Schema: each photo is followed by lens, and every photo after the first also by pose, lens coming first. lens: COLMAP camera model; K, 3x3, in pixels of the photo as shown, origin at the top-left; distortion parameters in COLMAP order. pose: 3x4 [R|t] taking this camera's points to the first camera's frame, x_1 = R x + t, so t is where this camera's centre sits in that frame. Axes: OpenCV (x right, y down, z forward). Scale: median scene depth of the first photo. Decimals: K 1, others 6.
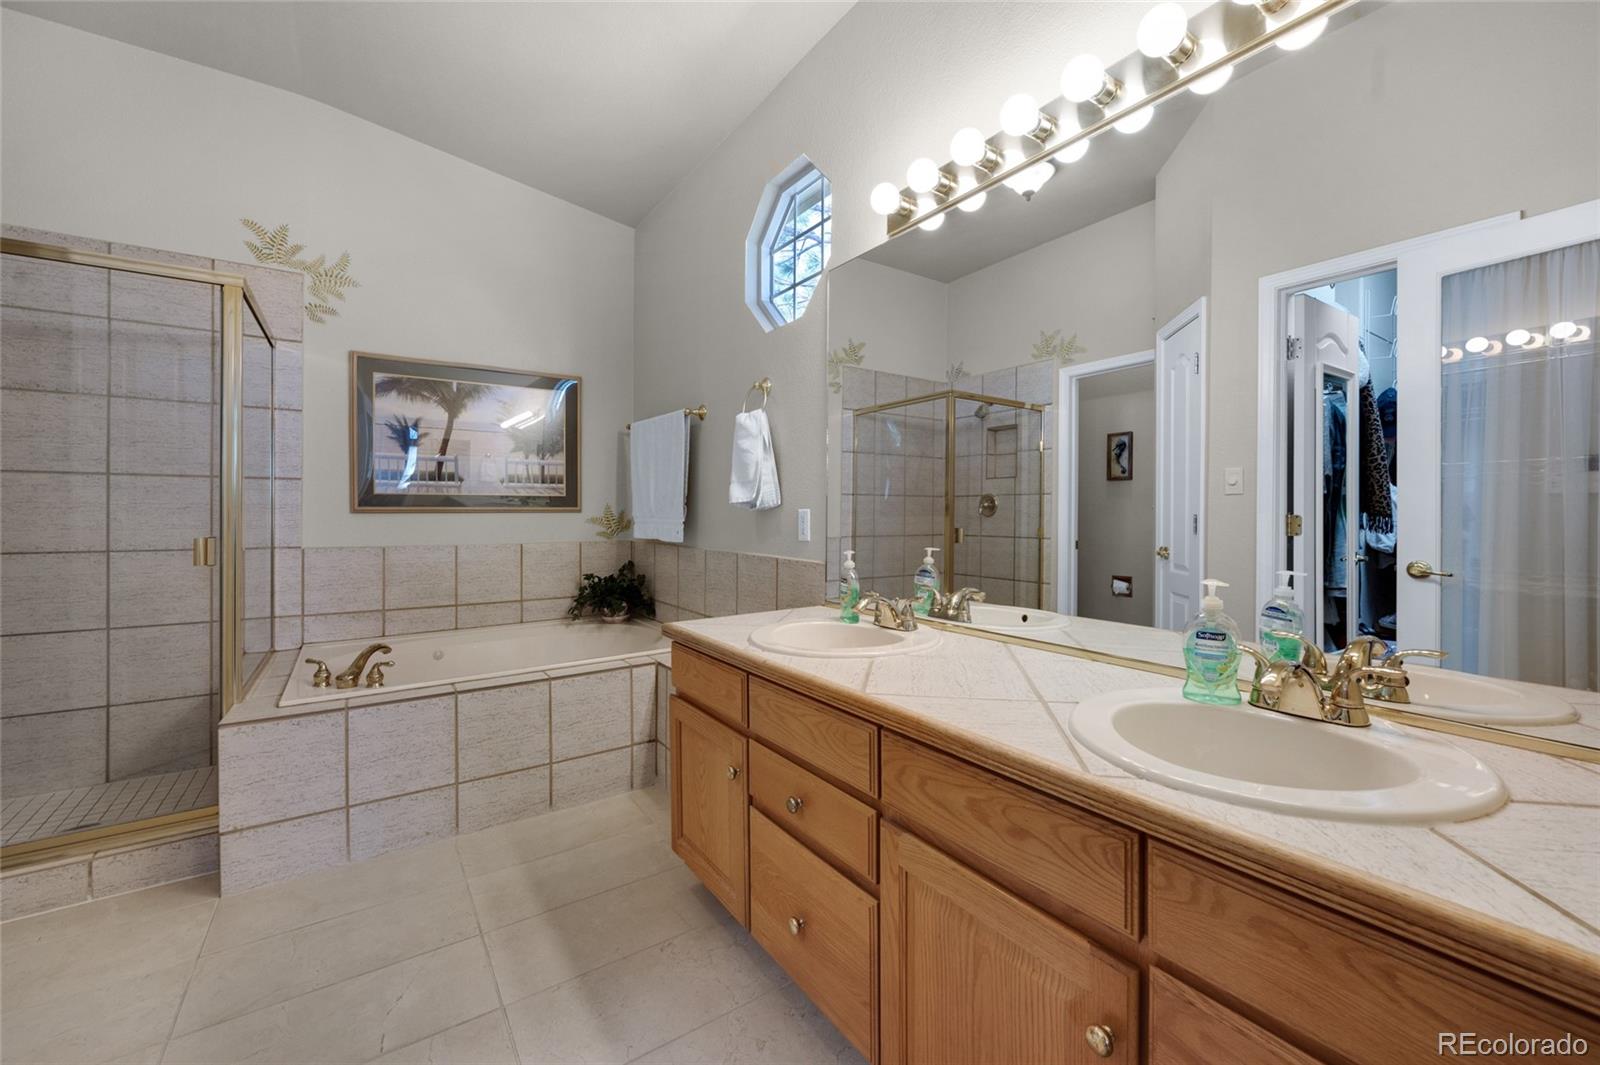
lens RADIAL K [[645.0, 0, 797.0], [0, 645.0, 517.2], [0, 0, 1]] dist [-0.000927, 0.000450]
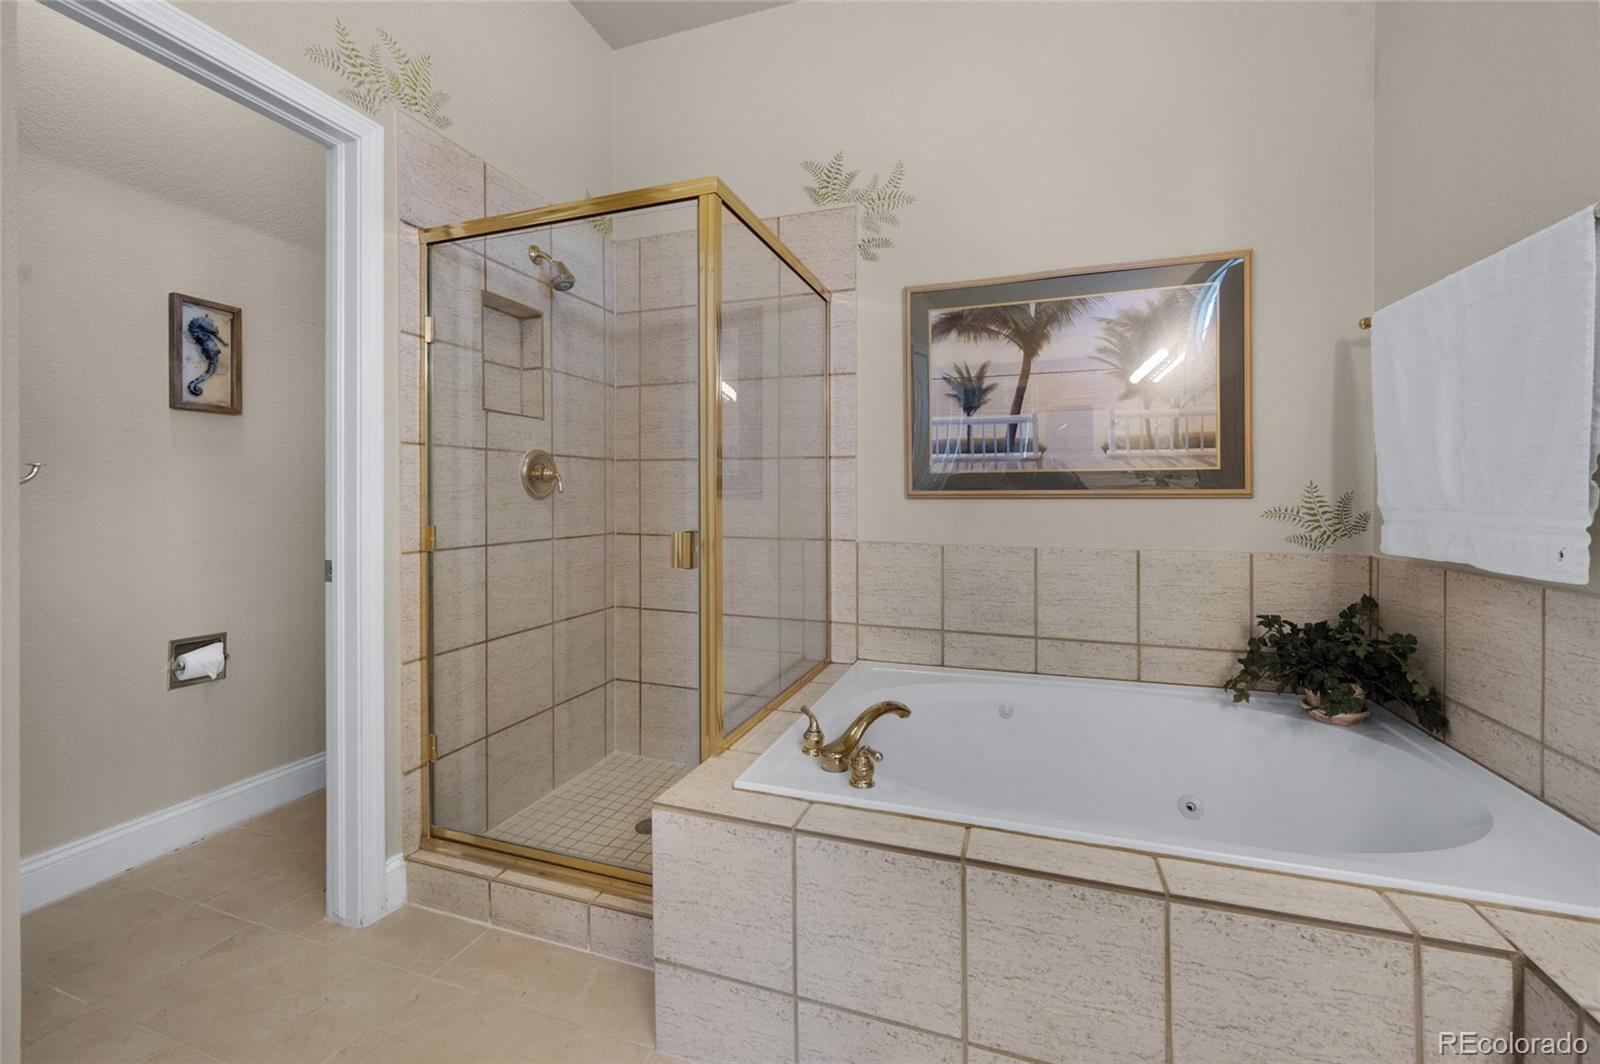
lens RADIAL K [[645.0, 0, 794.3], [0, 645.0, 490.7], [0, 0, 1]] dist [-0.000927, 0.000450]
pose [[0.588154, -0.003195, -0.808742, -0.141009], [-0.005744, 0.999950, -0.008128, -0.008740], [0.808728, 0.009426, 0.588107, 0.422777]]
